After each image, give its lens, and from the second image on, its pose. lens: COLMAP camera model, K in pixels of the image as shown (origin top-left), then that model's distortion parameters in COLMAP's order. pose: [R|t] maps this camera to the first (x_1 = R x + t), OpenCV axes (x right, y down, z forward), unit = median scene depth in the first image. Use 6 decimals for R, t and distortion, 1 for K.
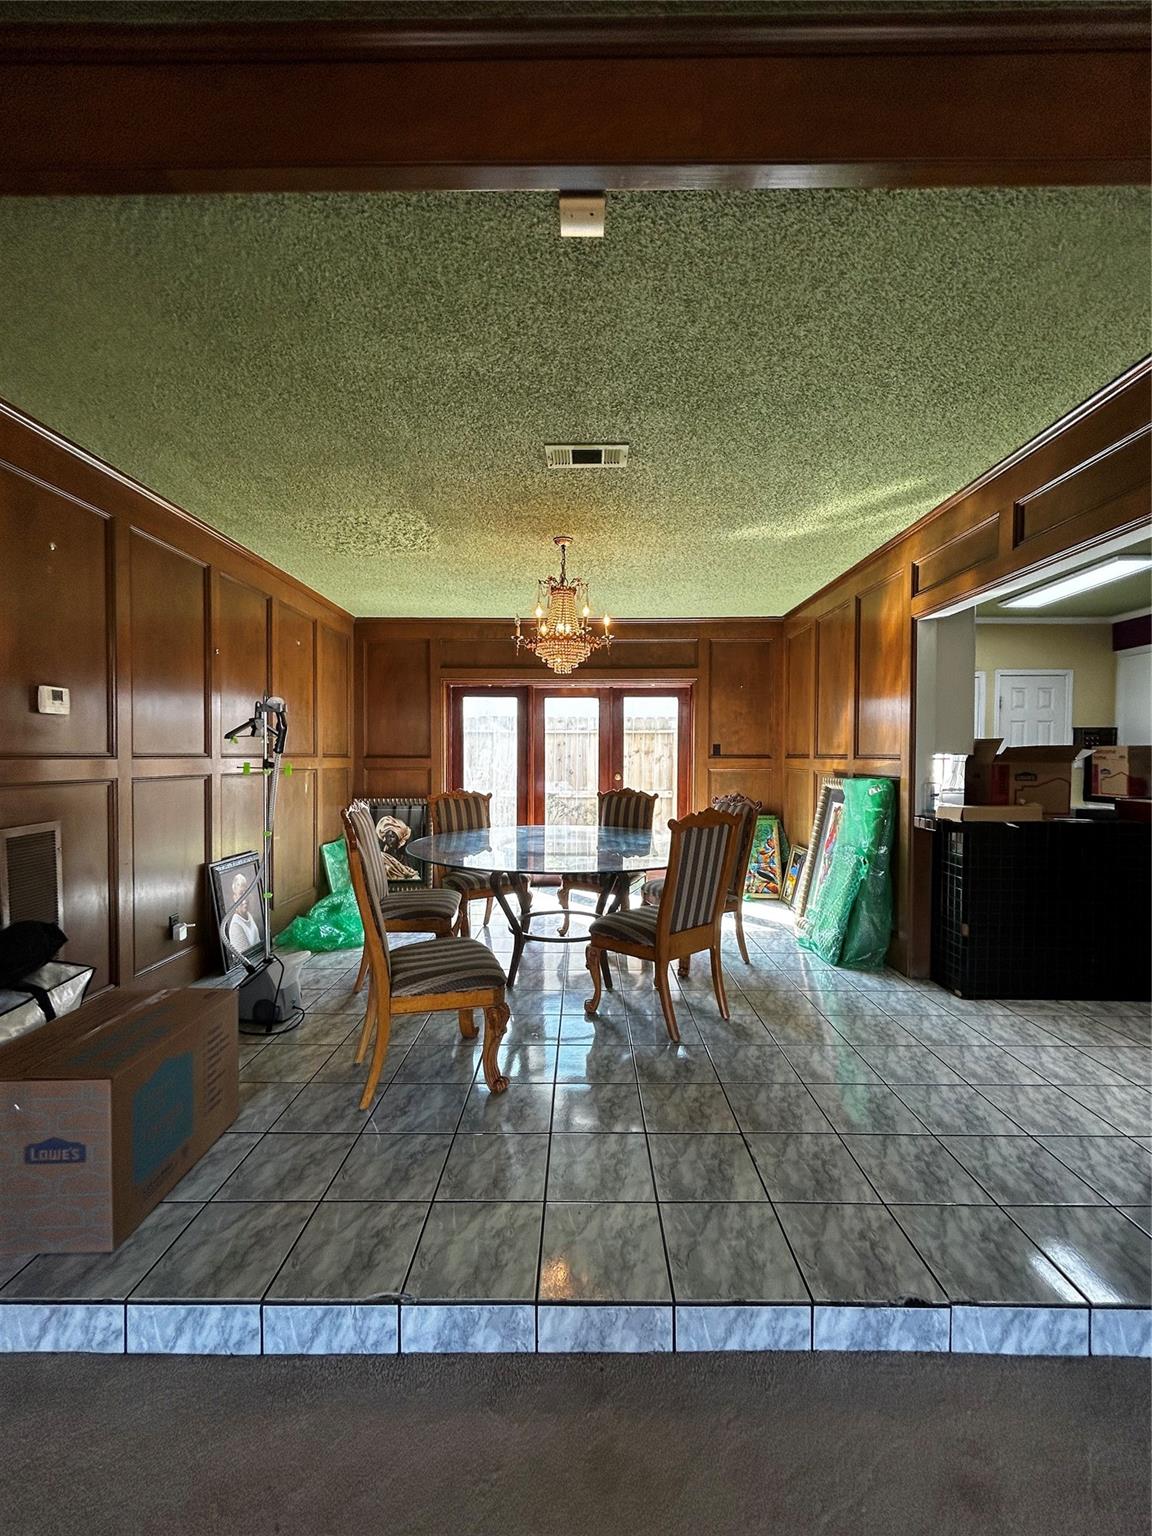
lens RADIAL K [[608.2, 0, 576.0], [0, 608.2, 768.0], [0, 0, 1]] dist [-0.000100, 0.000041]
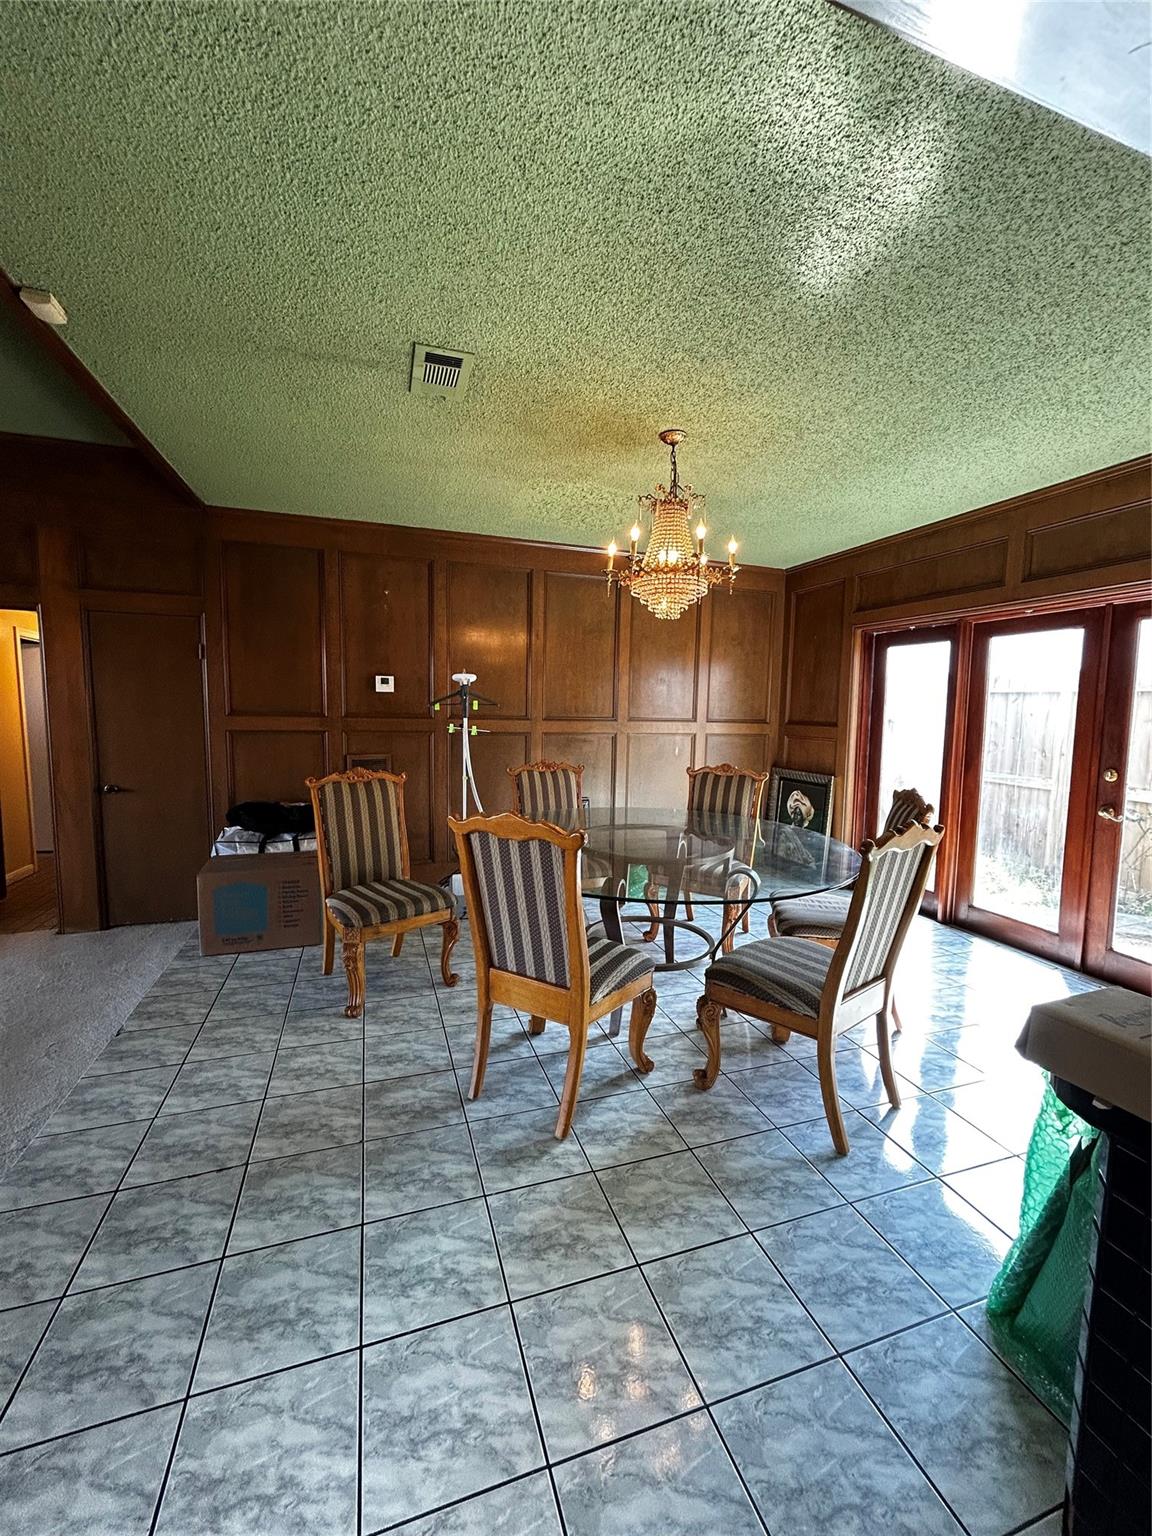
lens RADIAL K [[614.9, 0, 596.9], [0, 614.9, 777.6], [0, 0, 1]] dist [-0.001416, 0.000312]
pose [[0.343895, 0.111493, -0.932366, 0.643082], [-0.038454, 0.993765, 0.104651, -0.034730], [0.938221, -0.000136, 0.346038, 0.621558]]
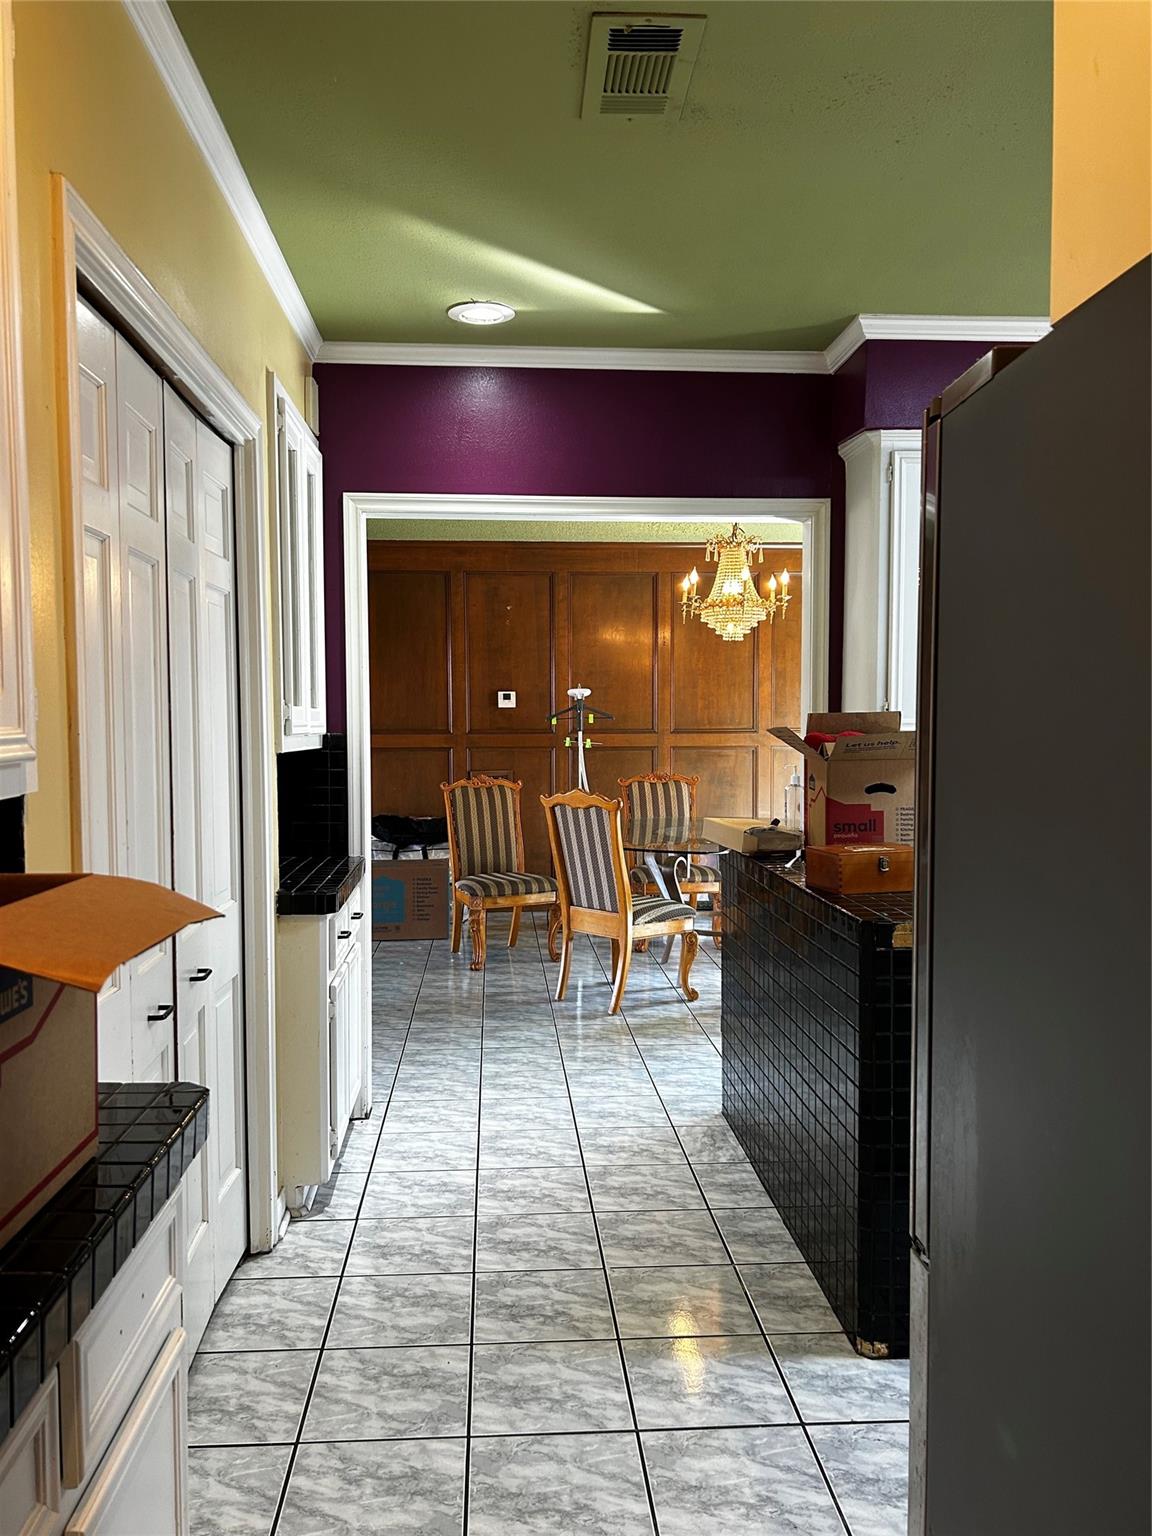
lens RADIAL K [[1202.0, 0, 576.0], [0, 1202.0, 768.0], [0, 0, 1]] dist [0.225910, -0.002200]
pose [[0.068133, 0.040426, -0.996857, 1.631168], [-0.015260, 0.999104, 0.039475, -0.036209], [0.997560, 0.012523, 0.068689, 0.623543]]
